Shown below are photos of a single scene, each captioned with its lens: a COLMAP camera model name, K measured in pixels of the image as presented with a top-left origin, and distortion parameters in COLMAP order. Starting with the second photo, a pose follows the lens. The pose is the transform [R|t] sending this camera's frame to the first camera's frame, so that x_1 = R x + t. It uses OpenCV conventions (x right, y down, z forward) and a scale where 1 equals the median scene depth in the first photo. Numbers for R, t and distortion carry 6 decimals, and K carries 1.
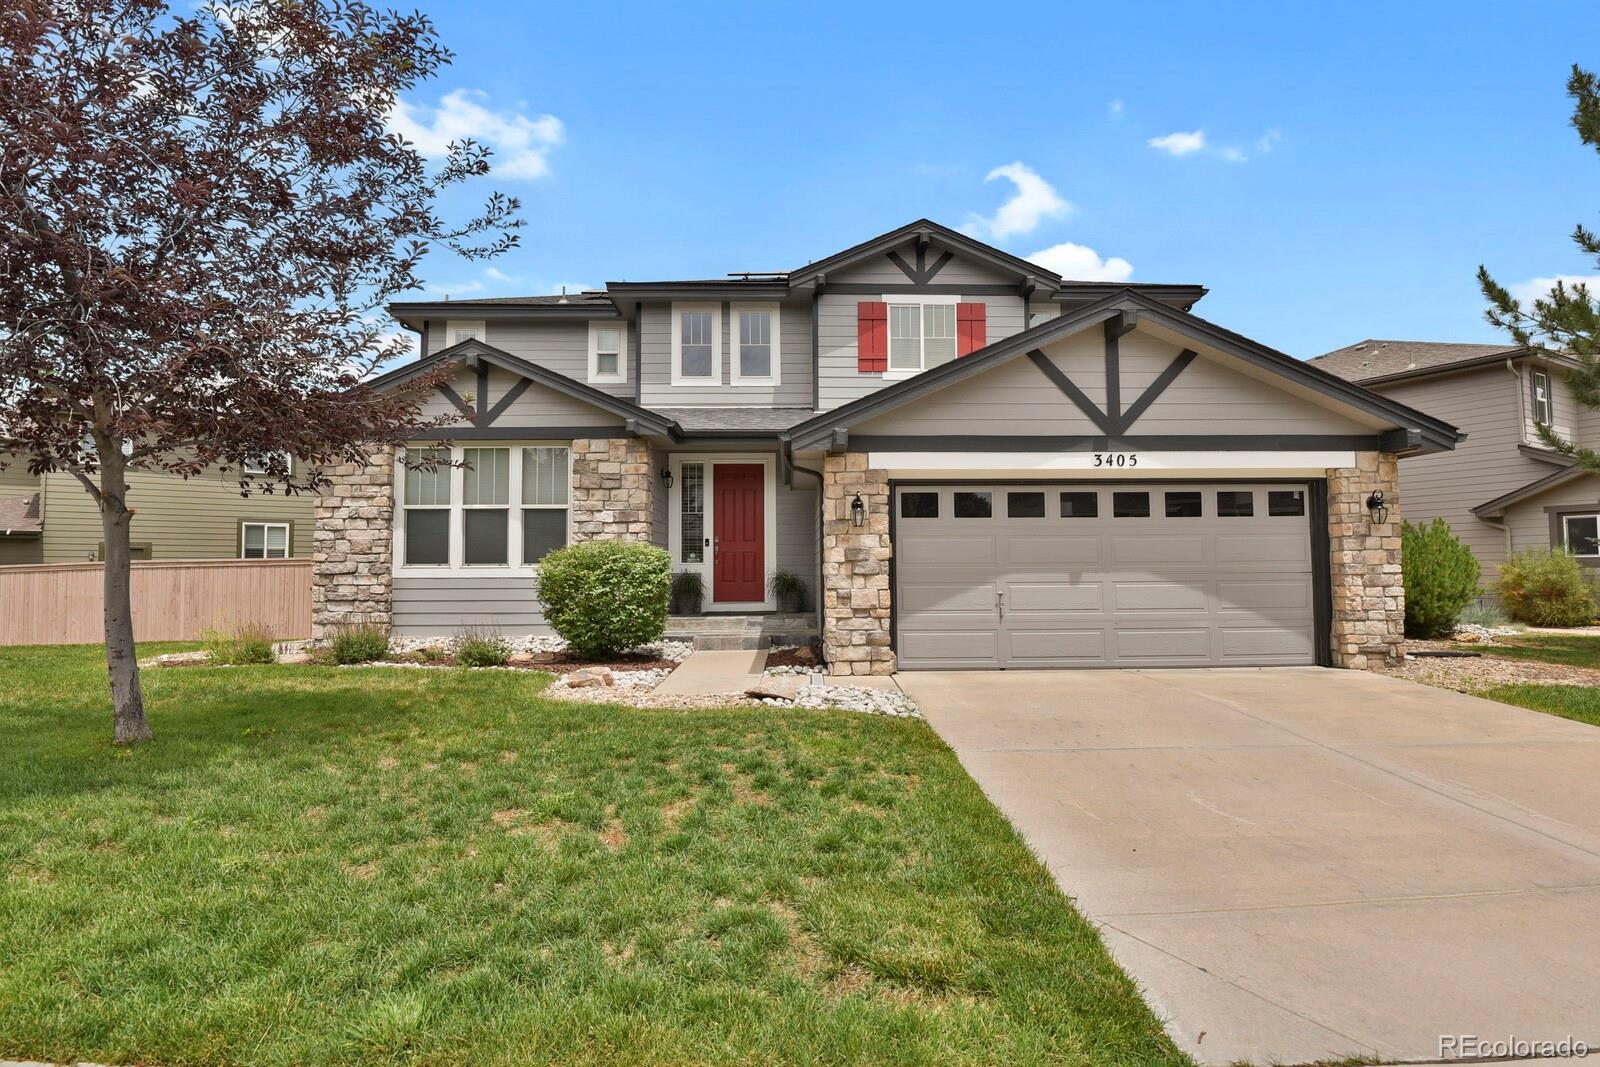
lens RADIAL K [[790.6, 0, 791.2], [0, 790.6, 530.8], [0, 0, 1]] dist [-0.011437, -0.001136]
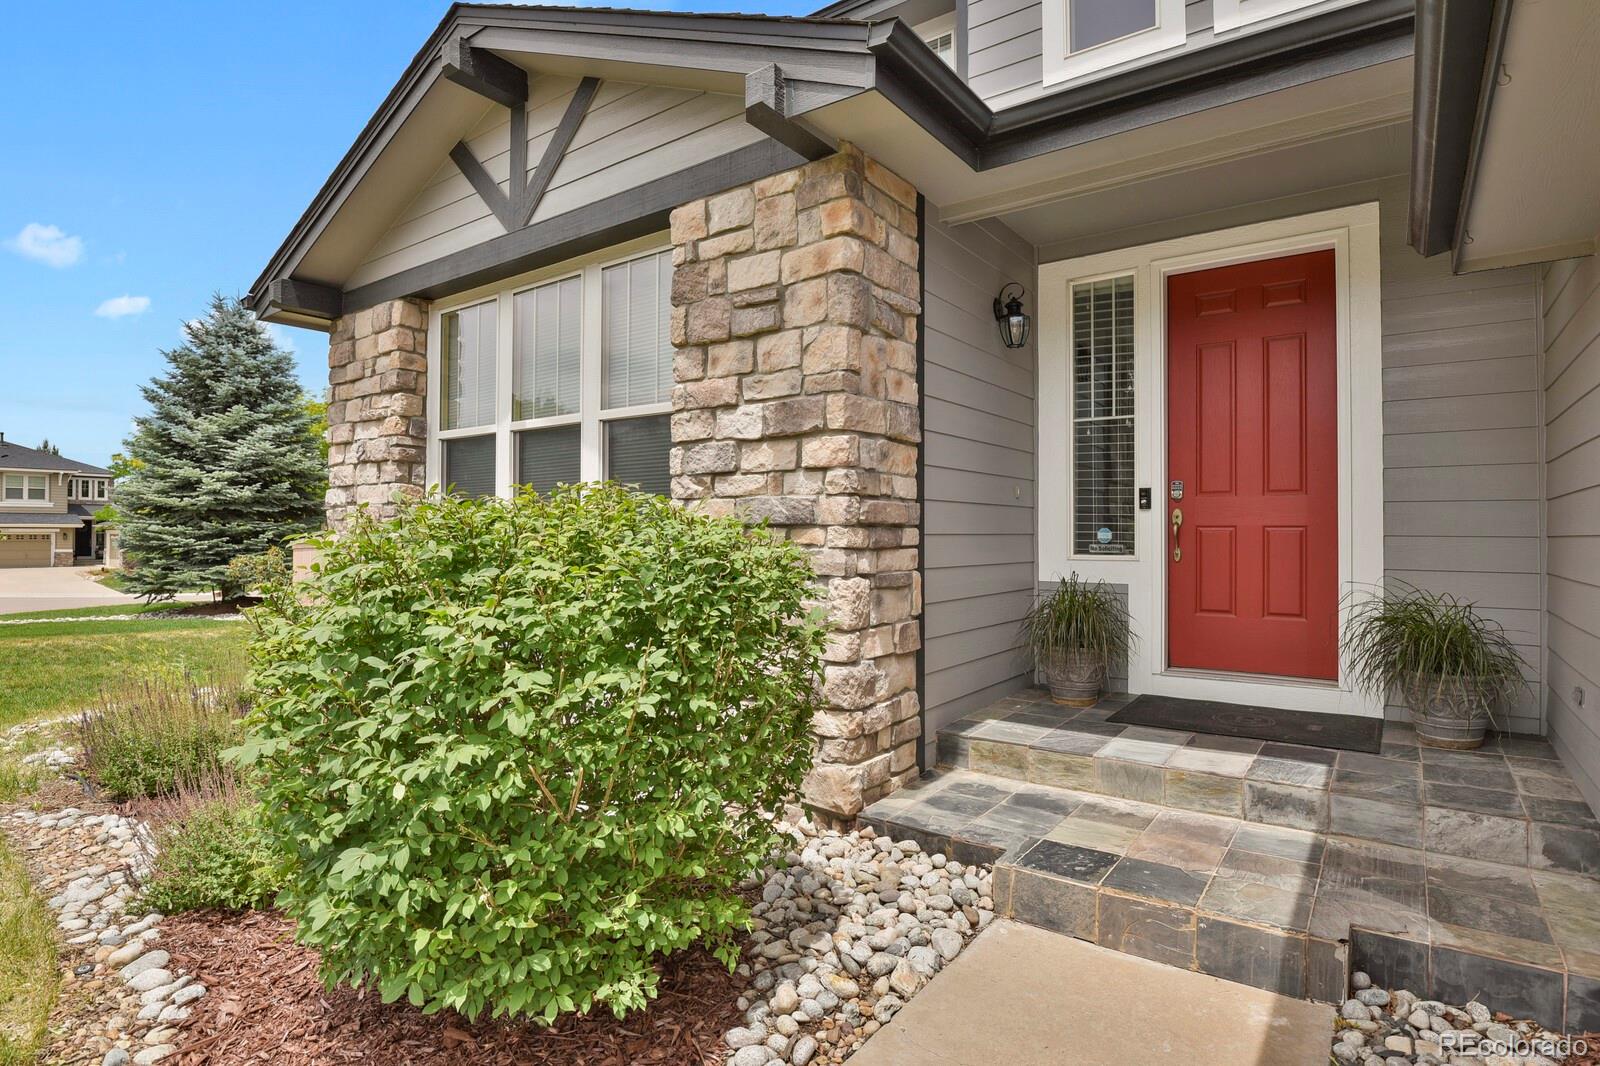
lens RADIAL K [[790.6, 0, 803.7], [0, 790.6, 525.0], [0, 0, 1]] dist [-0.011437, -0.001136]
pose [[0.801187, 0.003150, -0.598405, -0.019944], [0.021251, 0.999206, 0.033712, 0.013738], [0.598036, -0.039726, 0.800484, 0.749094]]
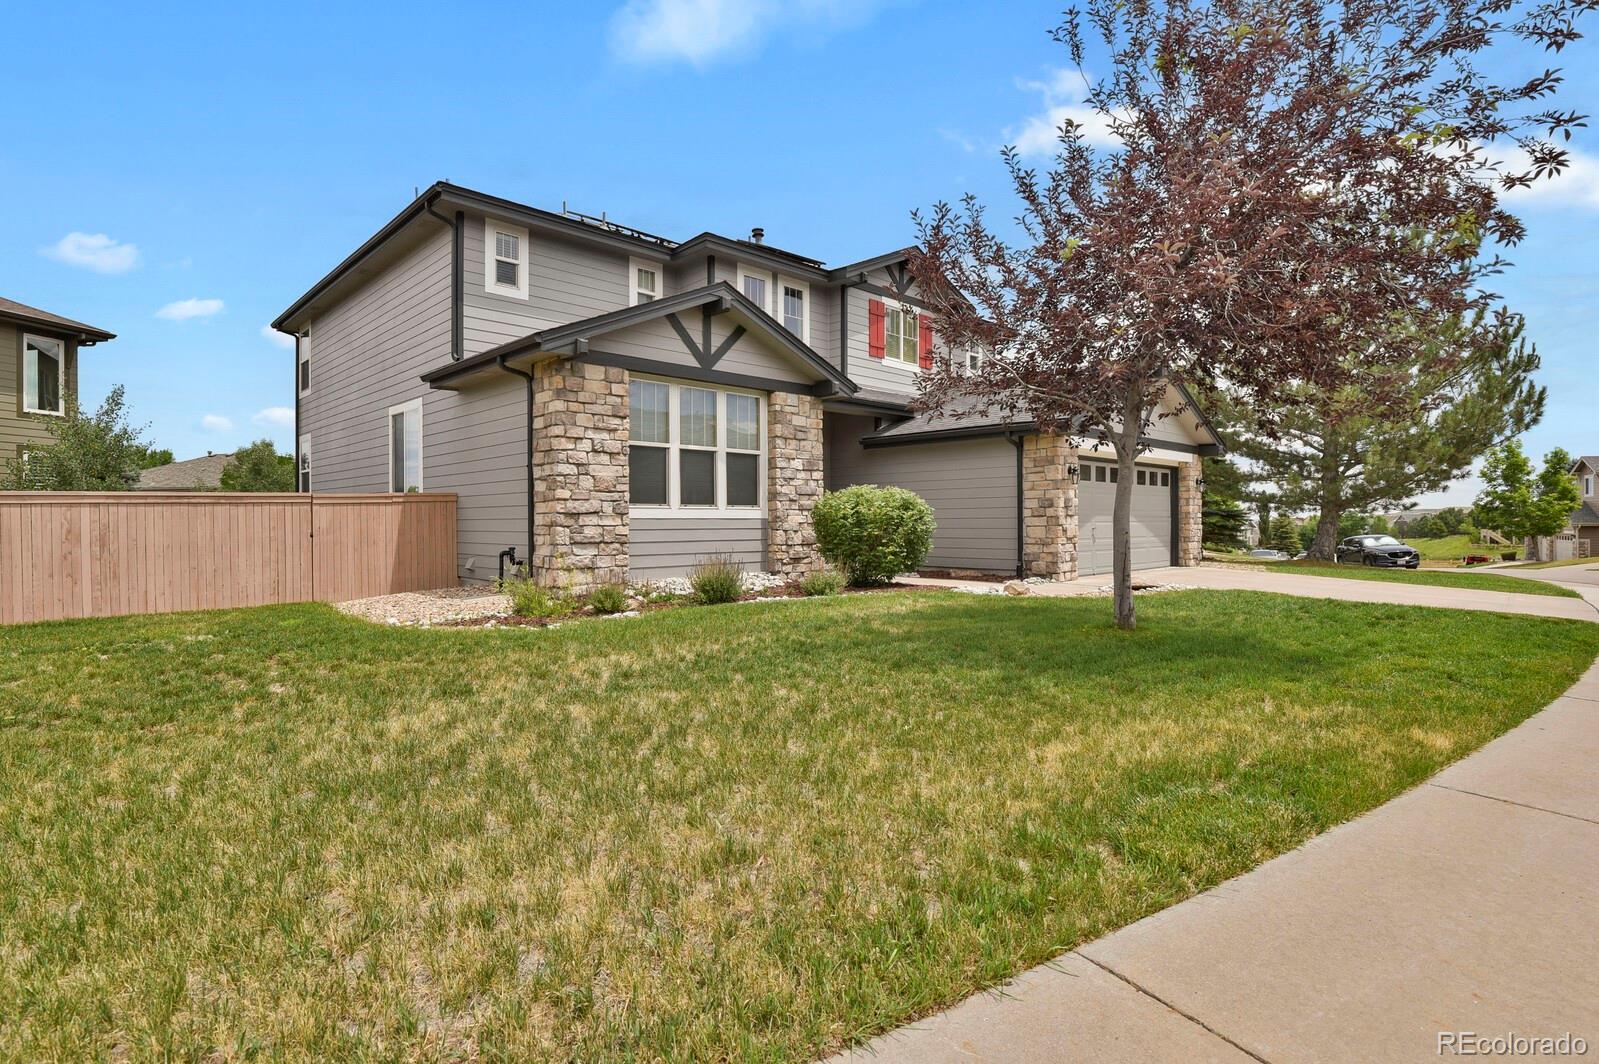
lens RADIAL K [[790.1, 0, 806.0], [0, 790.1, 531.8], [0, 0, 1]] dist [-0.011437, -0.001136]
pose [[0.734088, -0.005486, 0.679032, -0.981175], [-0.033468, 0.998460, 0.044248, 0.027099], [-0.678229, -0.055208, 0.732774, 0.167357]]
